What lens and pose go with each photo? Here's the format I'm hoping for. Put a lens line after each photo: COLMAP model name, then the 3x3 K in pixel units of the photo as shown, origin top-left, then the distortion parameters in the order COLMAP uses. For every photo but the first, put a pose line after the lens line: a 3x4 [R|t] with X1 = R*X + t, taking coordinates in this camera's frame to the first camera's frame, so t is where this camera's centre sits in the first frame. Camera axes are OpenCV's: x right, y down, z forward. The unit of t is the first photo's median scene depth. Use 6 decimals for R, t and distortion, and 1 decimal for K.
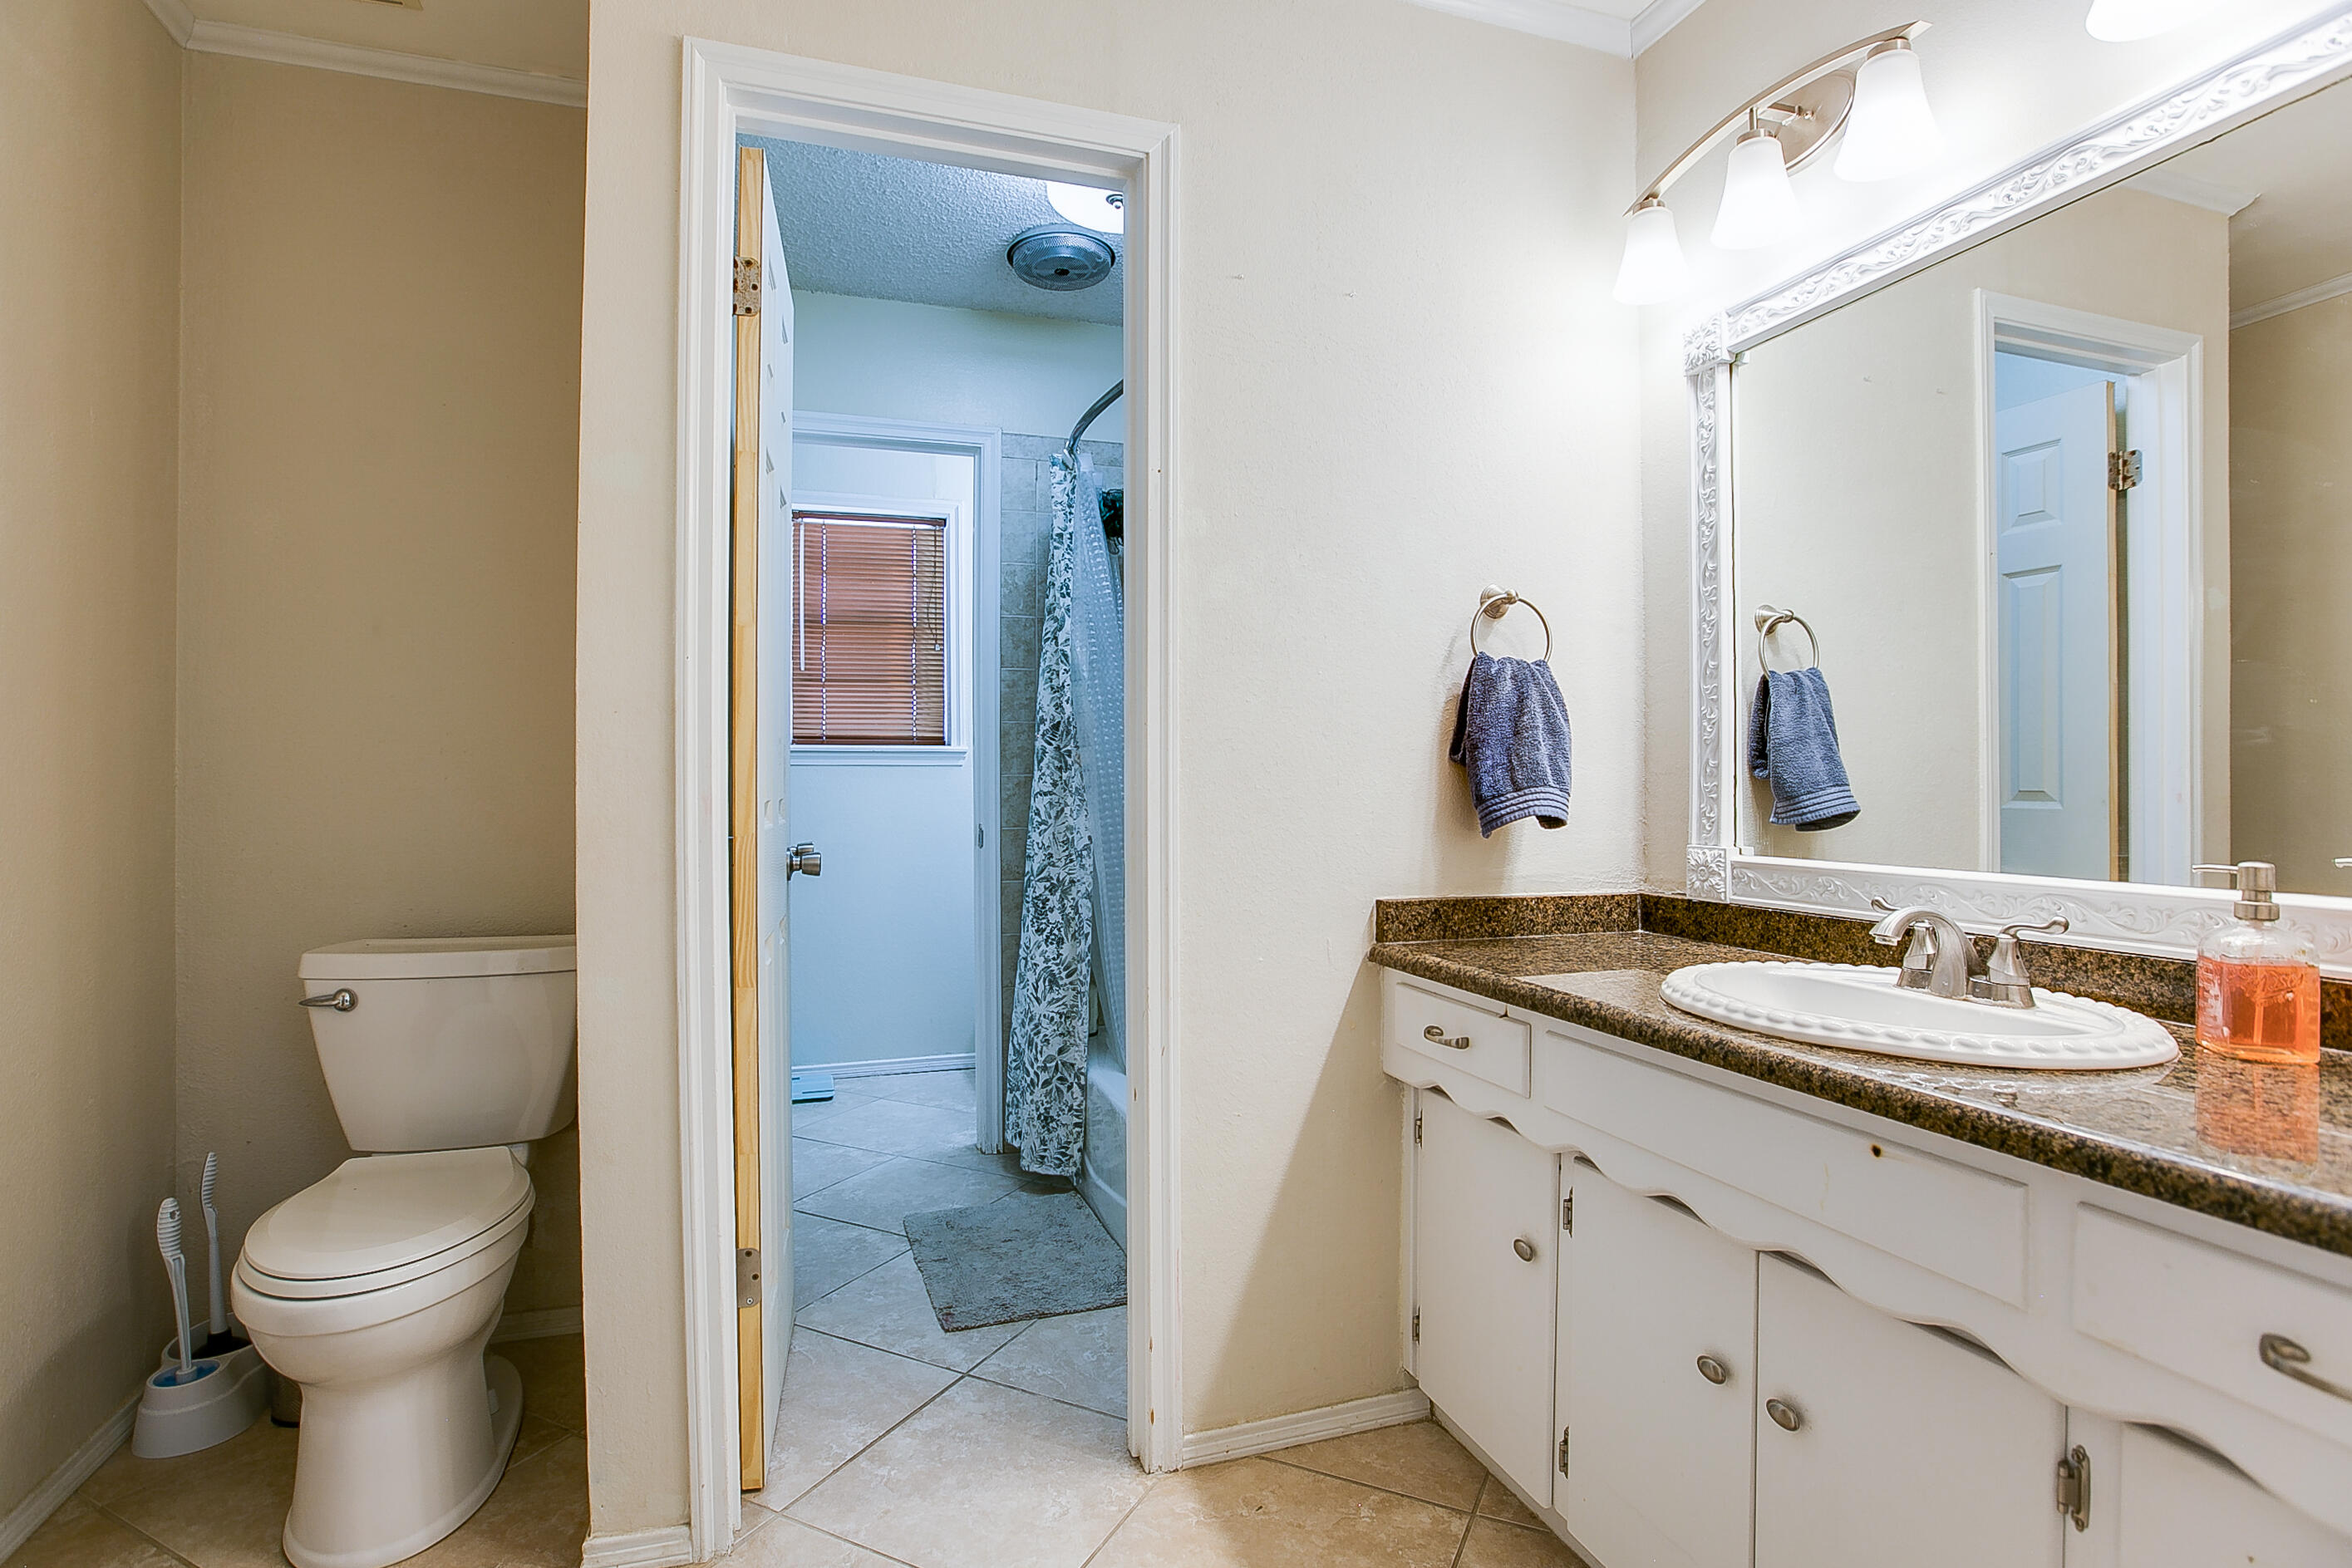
lens RADIAL K [[1133.3, 0, 1174.0], [0, 1133.3, 786.2], [0, 0, 1]] dist [0.001502, -0.000078]
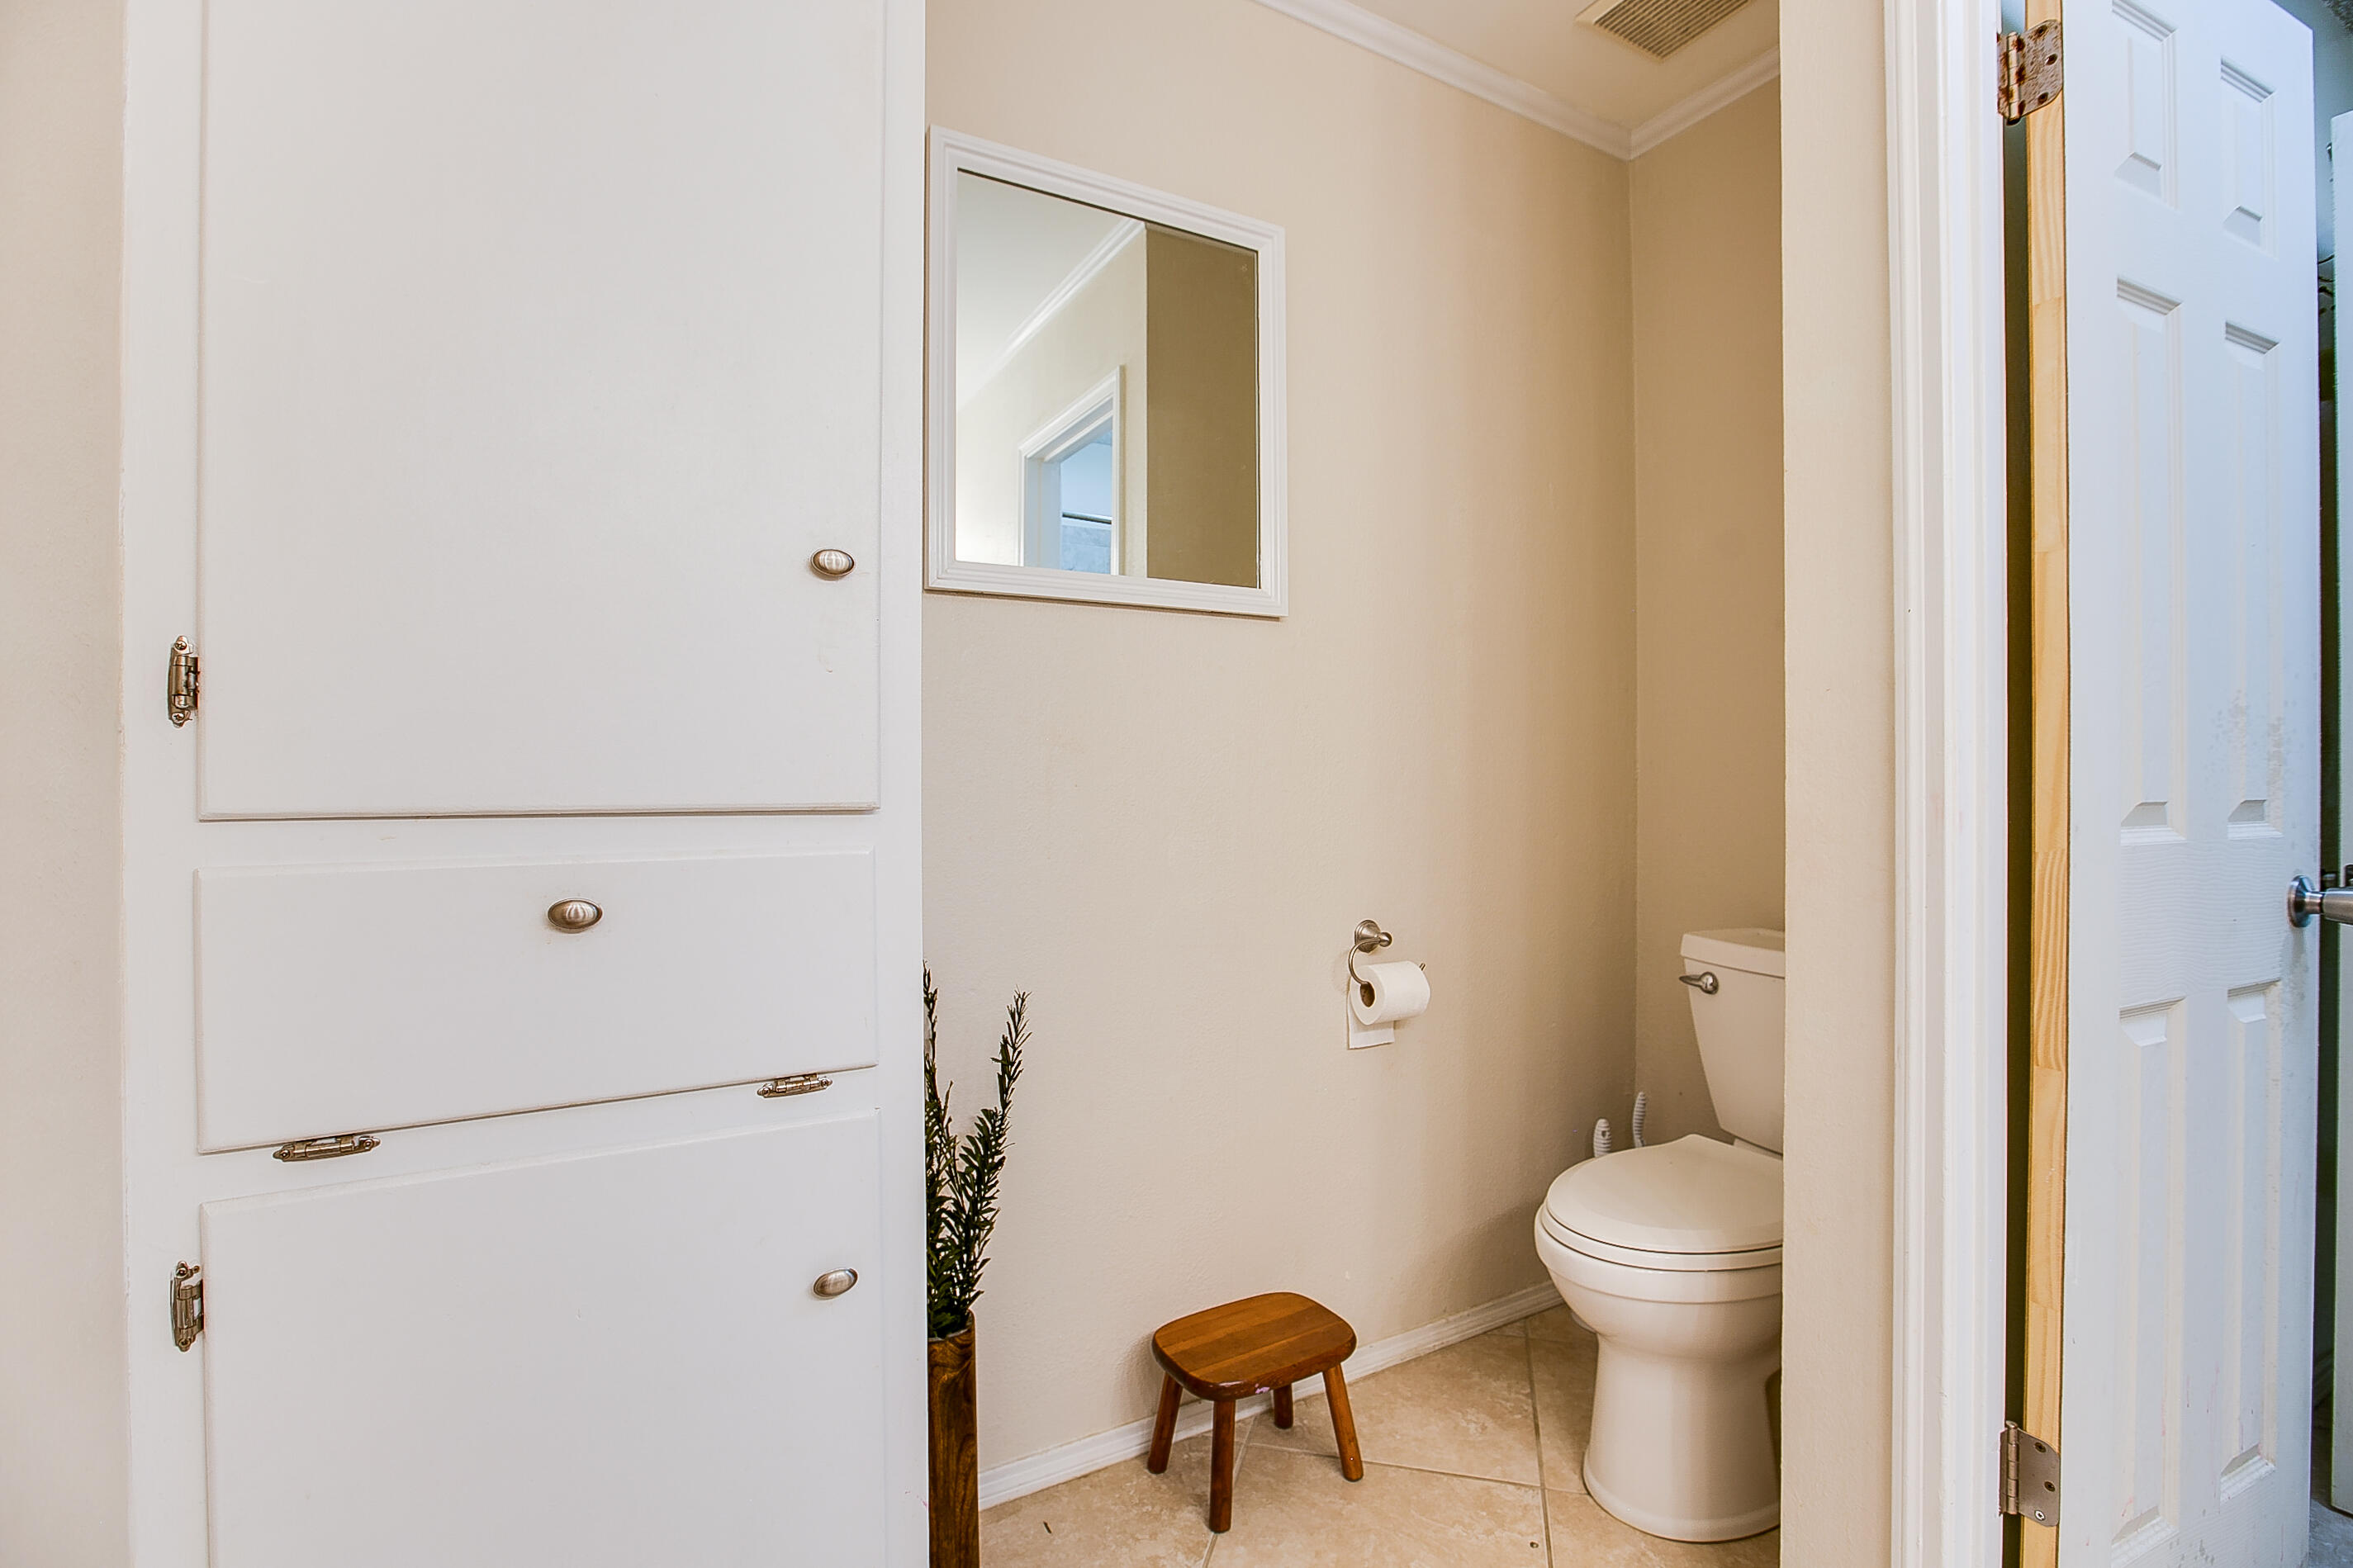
lens RADIAL K [[1082.4, 0, 1177.6], [0, 1082.4, 784.6], [0, 0, 1]] dist [-0.020430, 0.000469]
pose [[0.200758, 0.006583, -0.979619, 0.158079], [-0.000904, 0.999978, 0.006534, -0.001505], [0.979640, -0.000426, 0.200759, 0.347273]]
